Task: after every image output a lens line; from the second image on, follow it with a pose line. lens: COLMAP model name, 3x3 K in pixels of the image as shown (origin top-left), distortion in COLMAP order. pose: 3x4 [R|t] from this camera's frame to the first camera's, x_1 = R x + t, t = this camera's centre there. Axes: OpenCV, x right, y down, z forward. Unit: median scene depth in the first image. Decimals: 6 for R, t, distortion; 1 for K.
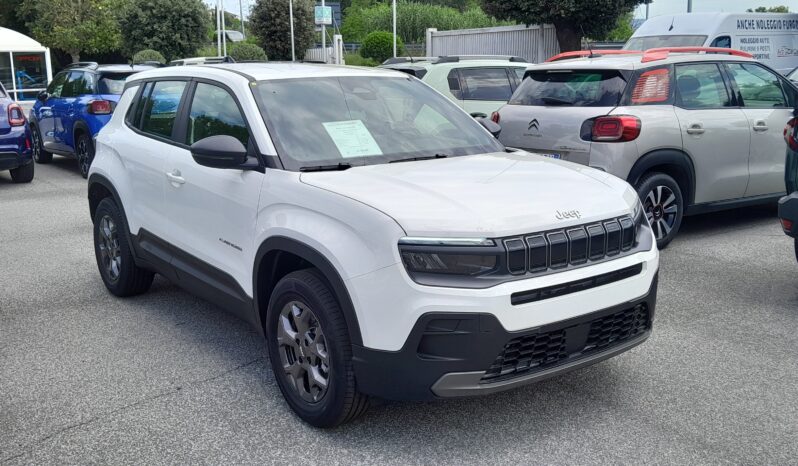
lens RADIAL K [[844.5, 0, 399.0], [0, 844.5, 233.0], [0, 0, 1]] dist [0.110050, -0.283131]
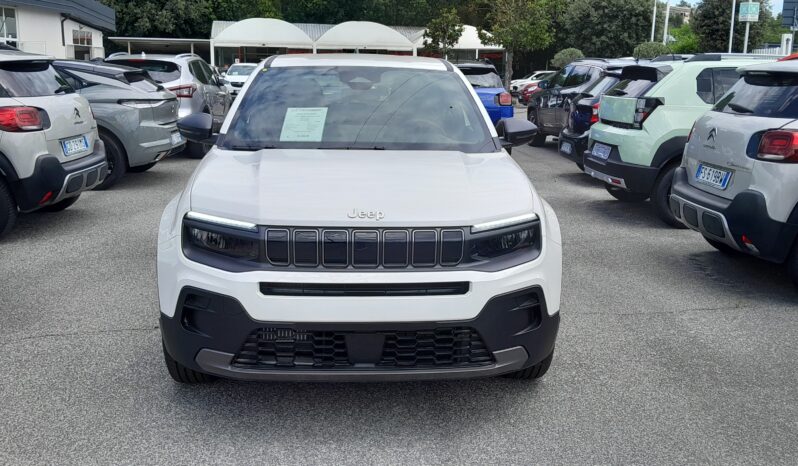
lens RADIAL K [[844.5, 0, 399.0], [0, 844.5, 233.0], [0, 0, 1]] dist [0.110050, -0.283131]
pose [[0.821724, 0.136422, -0.553316, 0.136069], [-0.137111, 0.989731, 0.040401, -0.008034], [0.553146, 0.042668, 0.831991, 0.044496]]
